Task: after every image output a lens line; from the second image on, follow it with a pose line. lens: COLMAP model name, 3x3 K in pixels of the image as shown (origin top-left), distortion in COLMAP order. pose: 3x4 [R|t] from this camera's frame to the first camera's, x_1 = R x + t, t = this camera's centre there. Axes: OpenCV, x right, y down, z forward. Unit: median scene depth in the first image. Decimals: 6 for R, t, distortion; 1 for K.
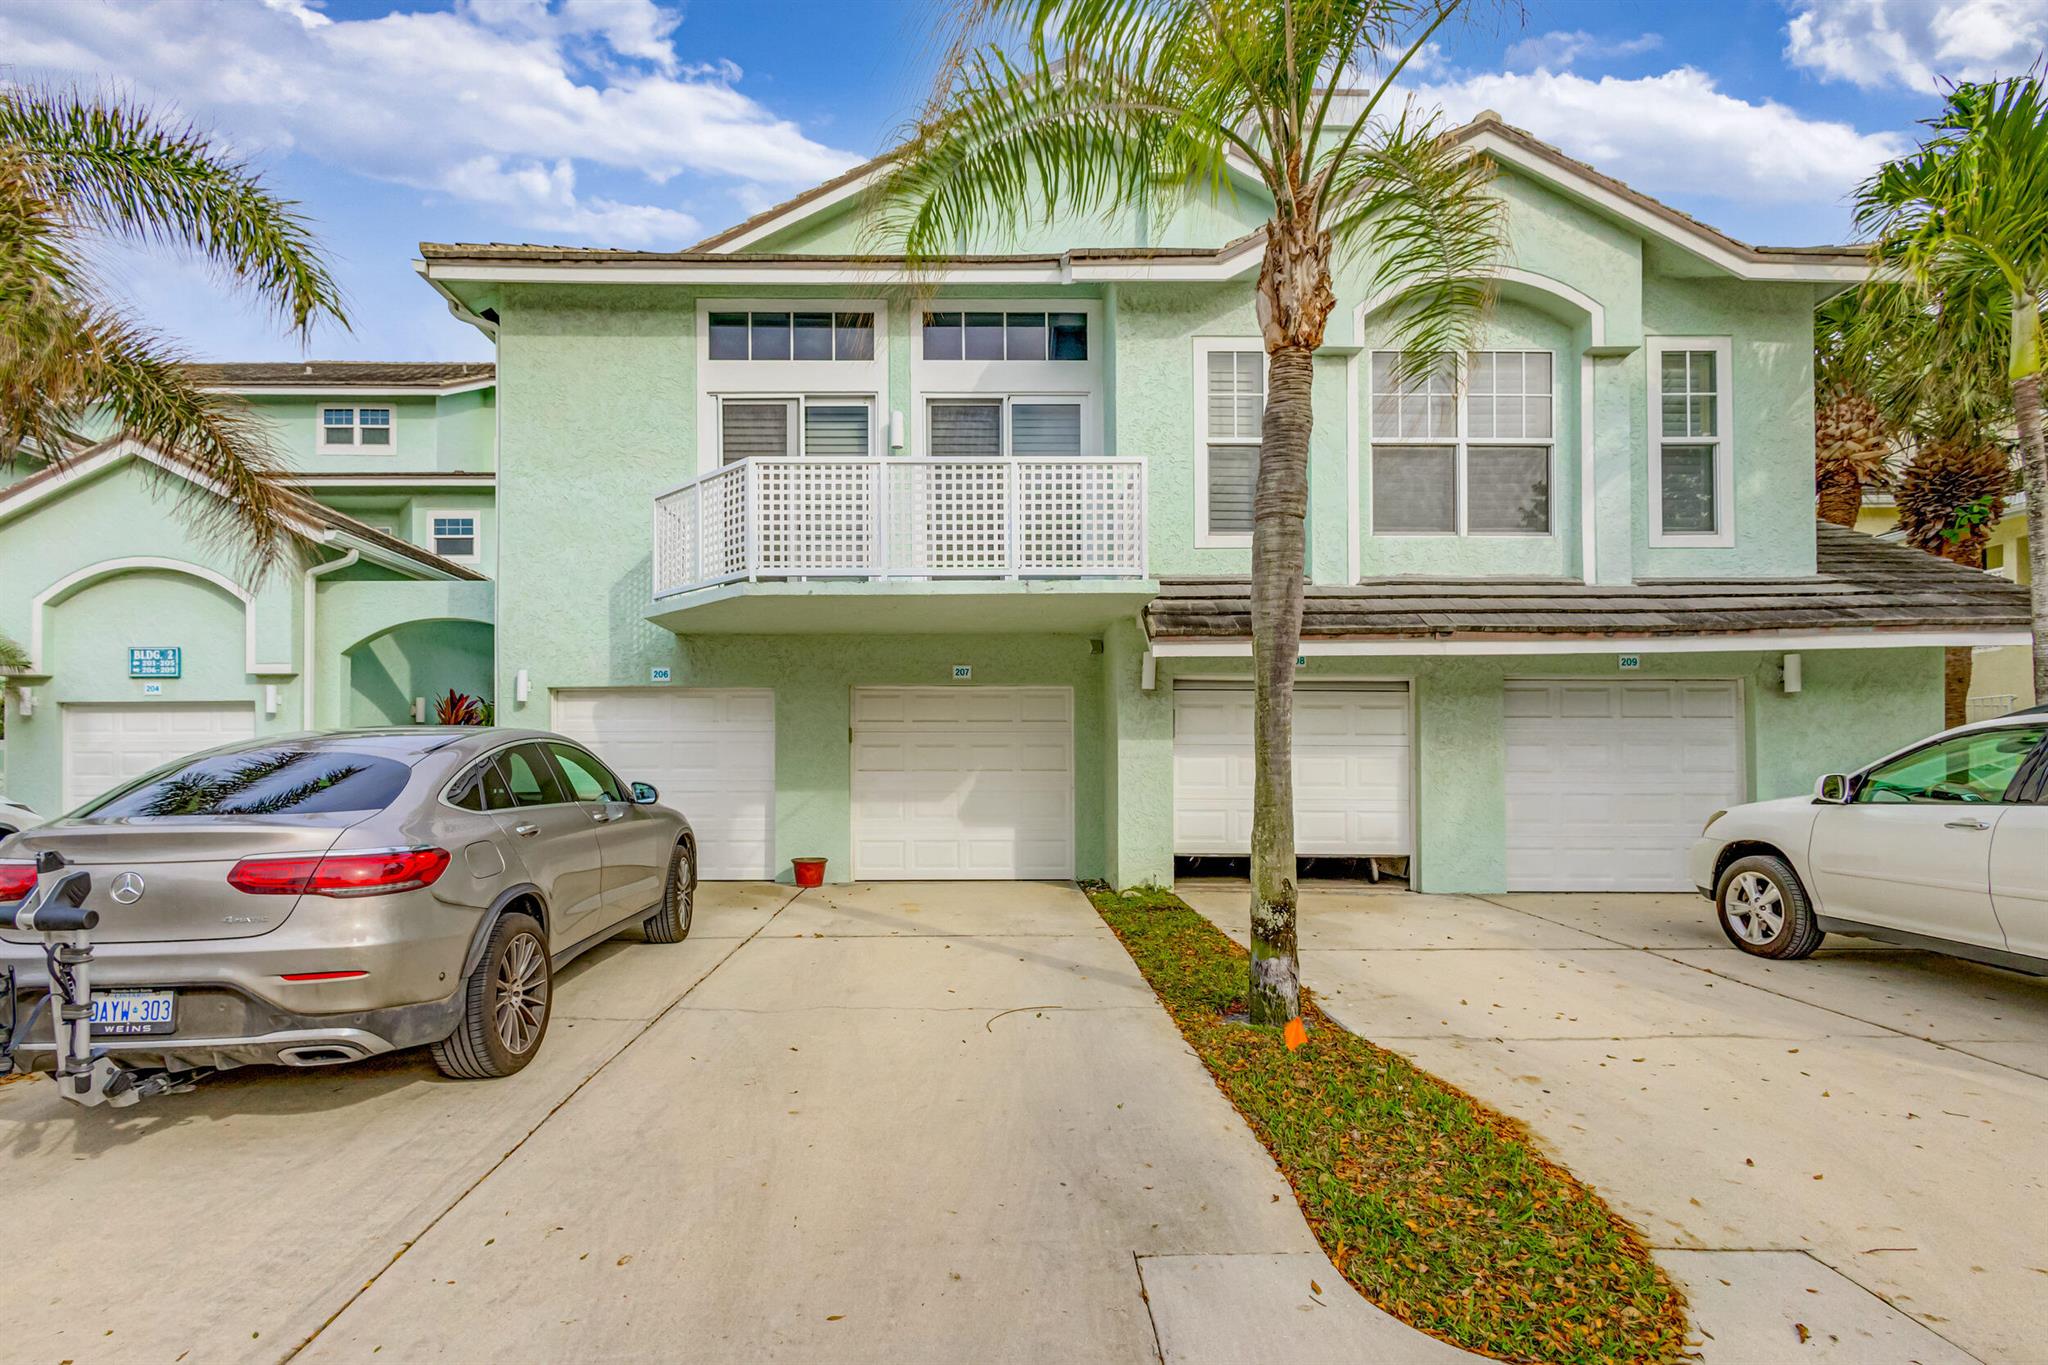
lens RADIAL K [[957.3, 0, 1023.2], [0, 957.3, 707.7], [0, 0, 1]] dist [0.009190, 0.000186]
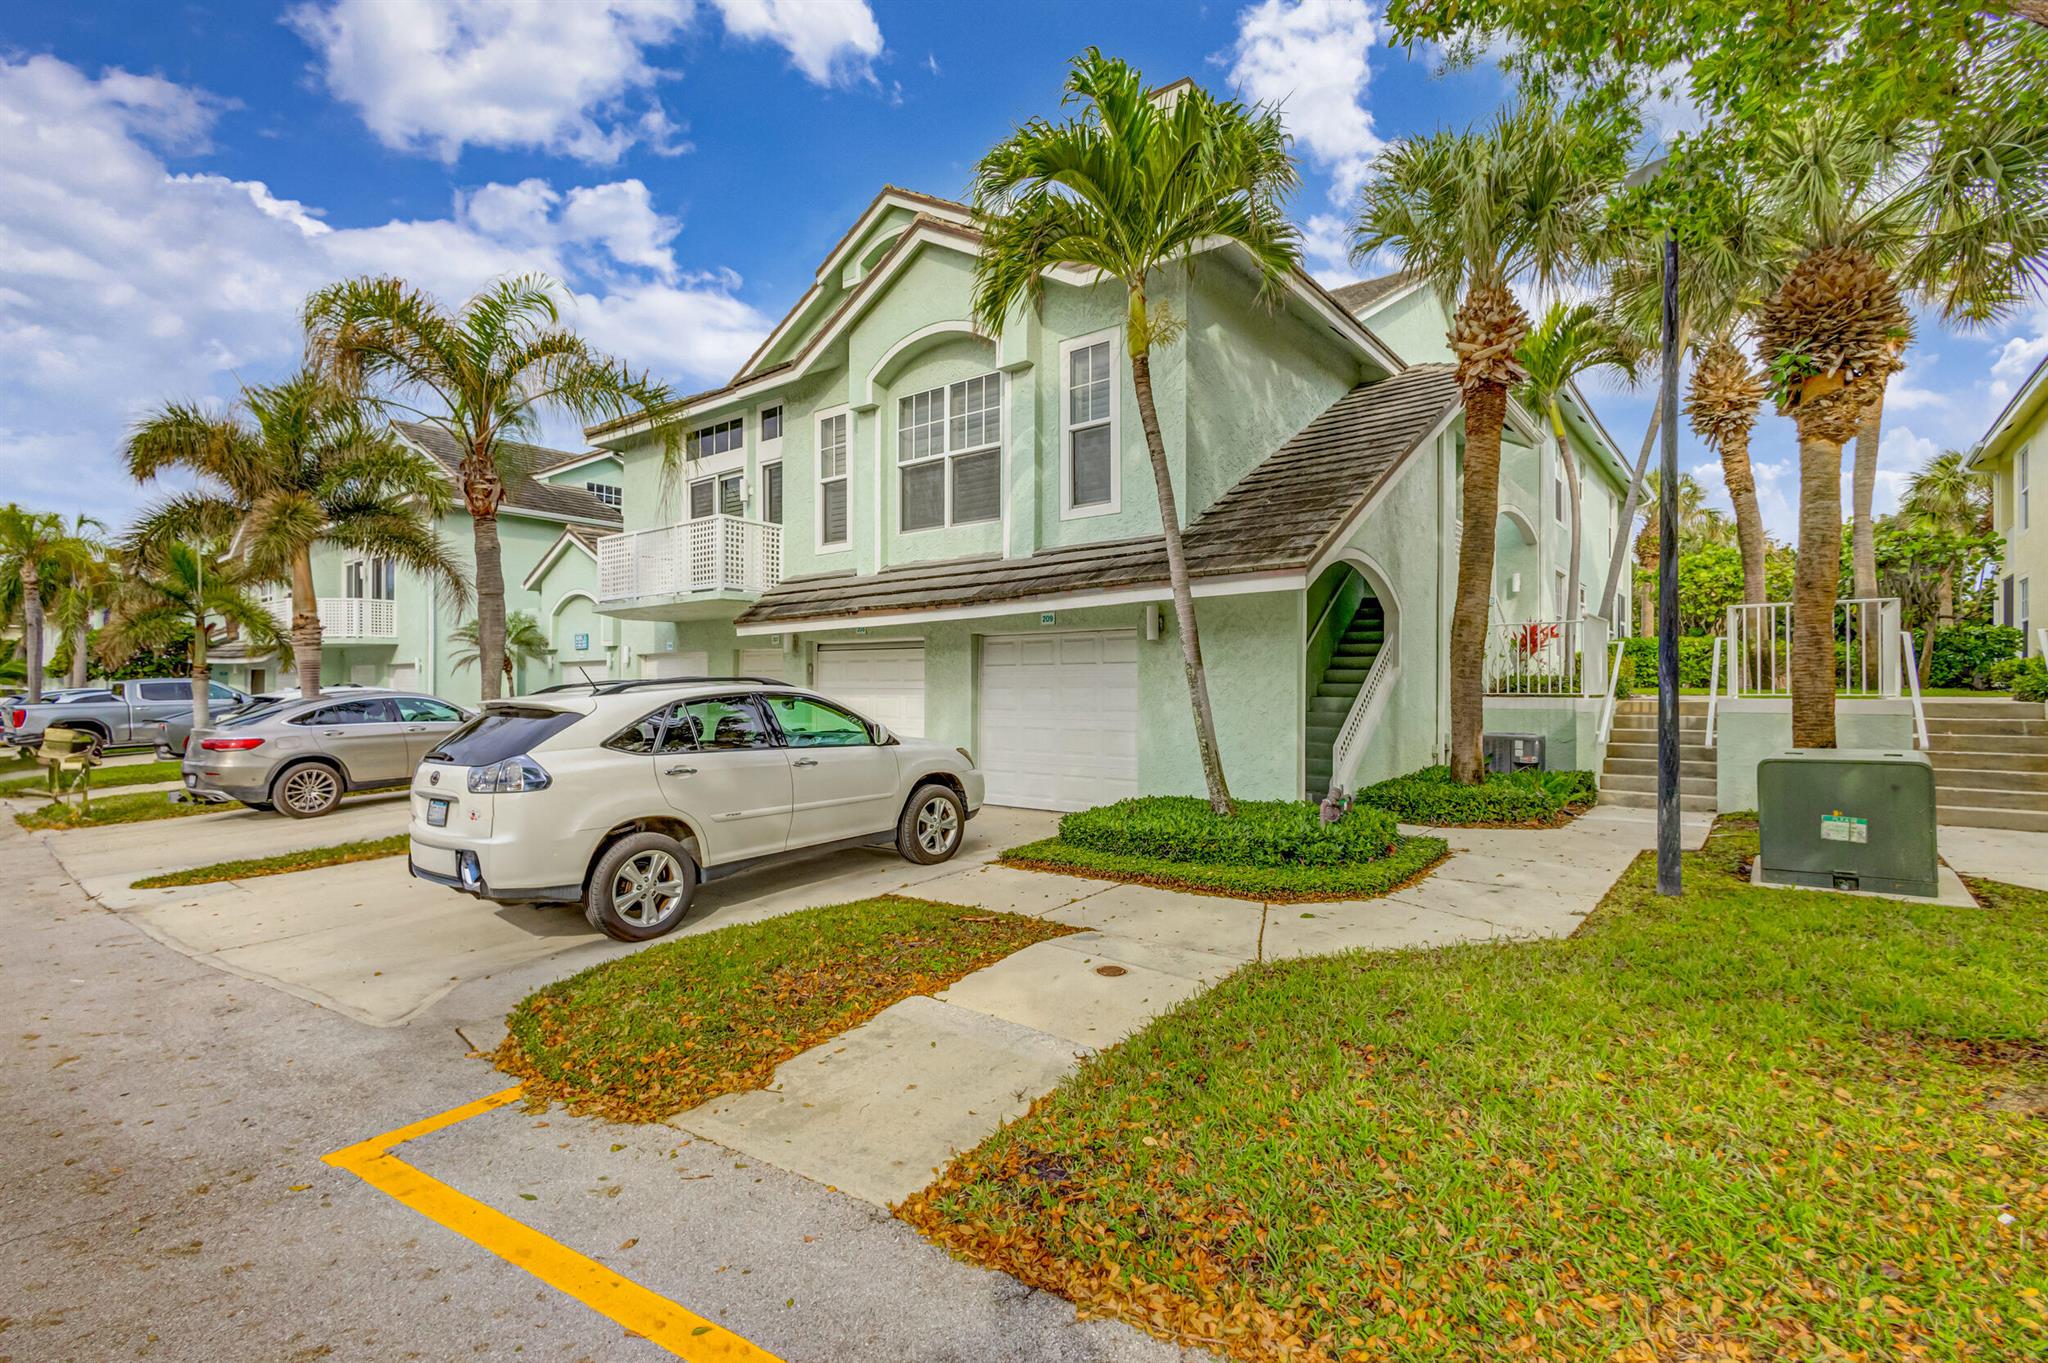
lens RADIAL K [[950.6, 0, 1017.8], [0, 950.6, 699.9], [0, 0, 1]] dist [0.009765, 0.001355]
pose [[0.780236, 0.002608, -0.625480, 1.342852], [0.038120, 0.997934, 0.051713, -0.010286], [0.624323, -0.064192, 0.778525, 0.034526]]
